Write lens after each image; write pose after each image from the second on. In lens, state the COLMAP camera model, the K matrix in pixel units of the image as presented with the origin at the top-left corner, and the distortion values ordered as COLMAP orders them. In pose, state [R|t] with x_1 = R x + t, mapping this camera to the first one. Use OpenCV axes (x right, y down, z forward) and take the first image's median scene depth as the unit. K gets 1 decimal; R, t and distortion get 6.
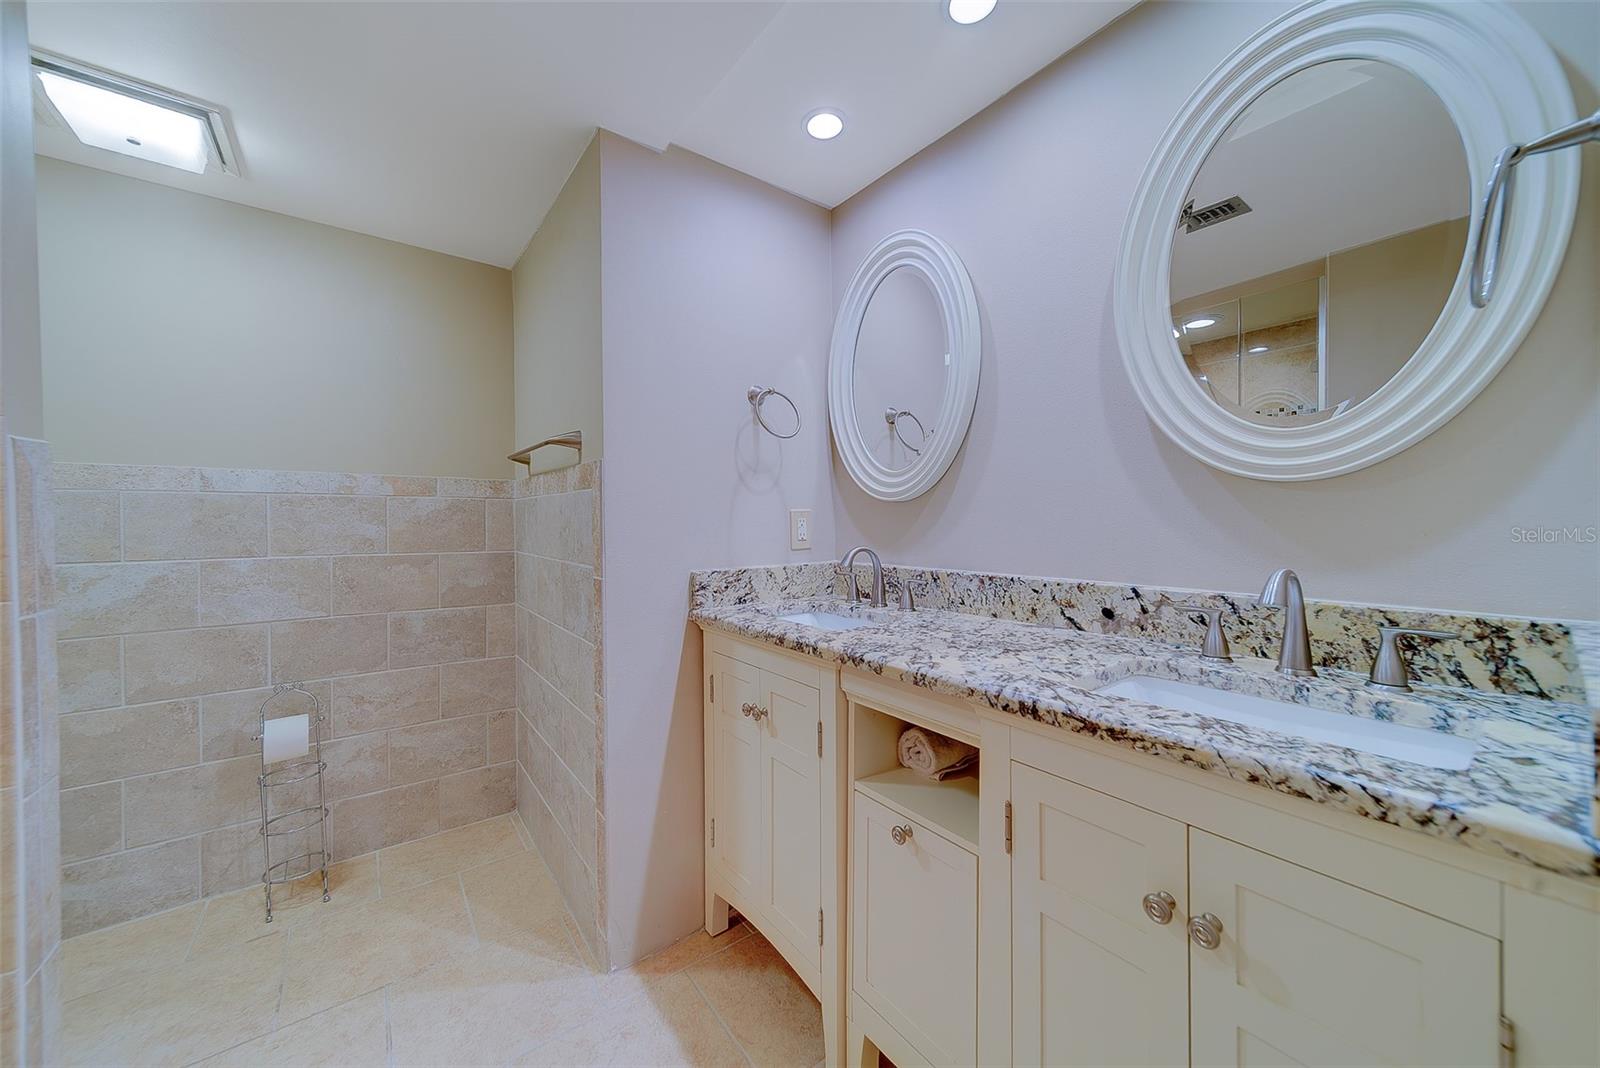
lens RADIAL K [[580.1, 0, 791.3], [0, 580.1, 527.8], [0, 0, 1]] dist [0.008000, -0.000265]
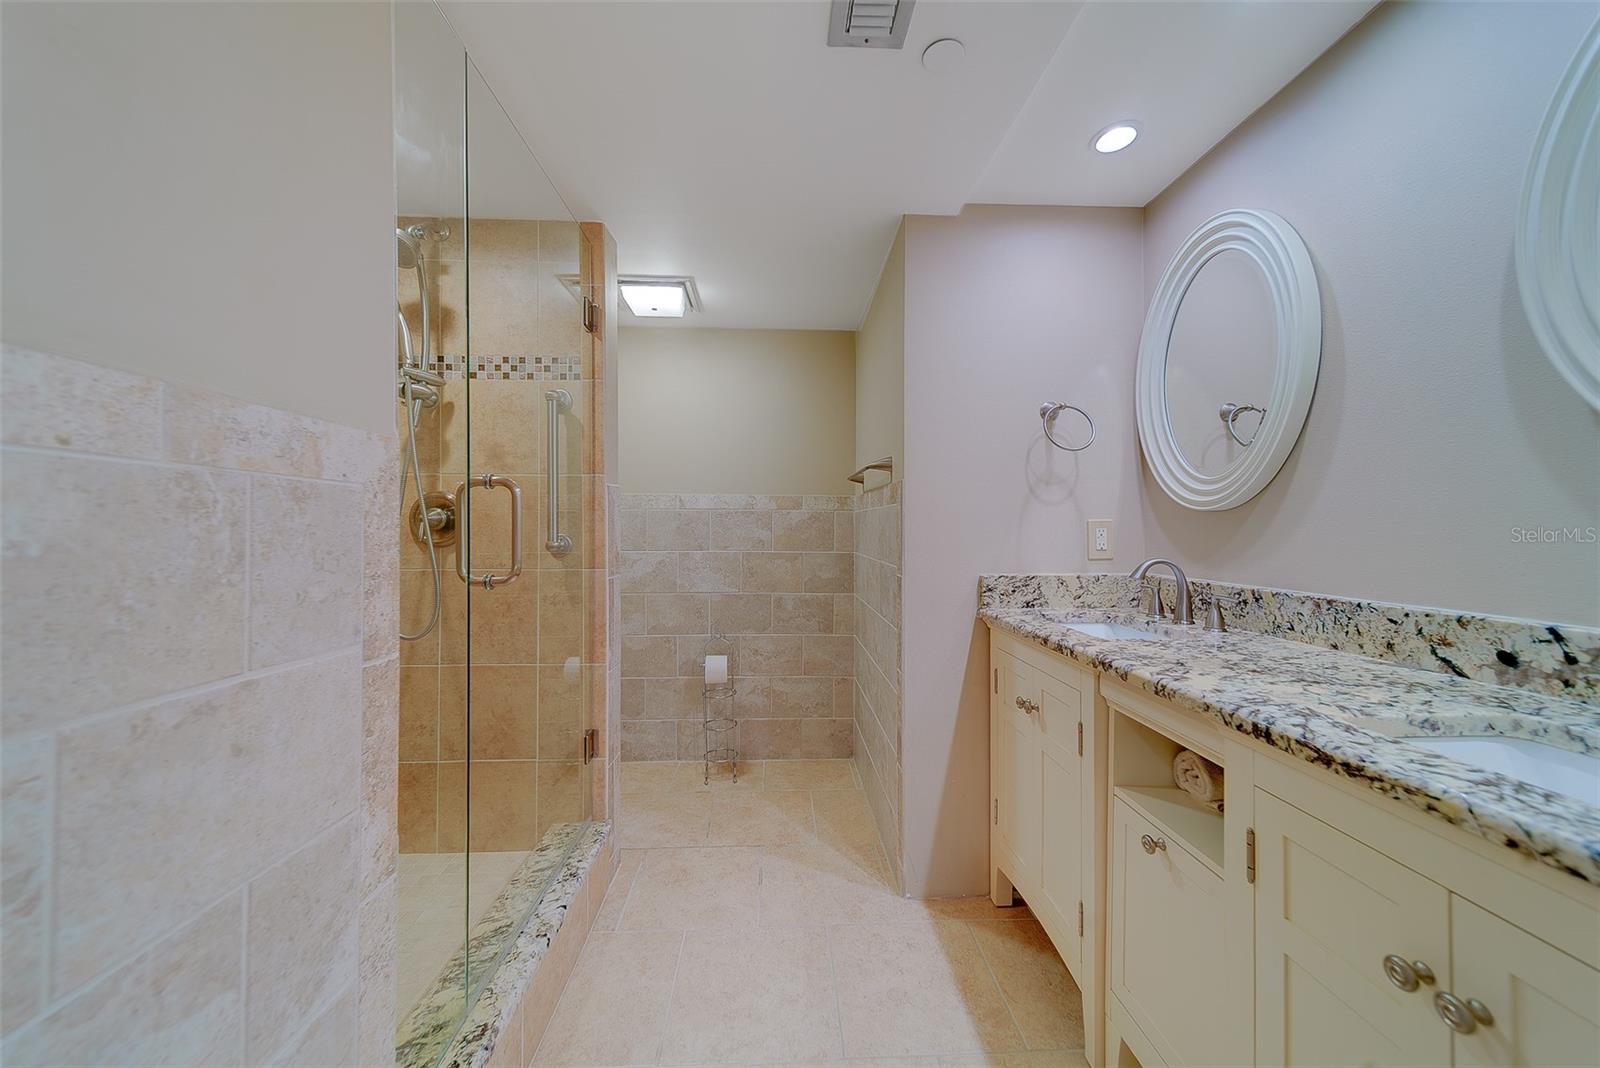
lens RADIAL K [[580.1, 0, 791.3], [0, 580.1, 527.8], [0, 0, 1]] dist [0.008000, -0.000265]
pose [[0.813492, 0.007716, -0.581525, 0.196014], [-0.013443, 0.999894, -0.005538, -0.005286], [0.581421, 0.012322, 0.813509, -0.141735]]
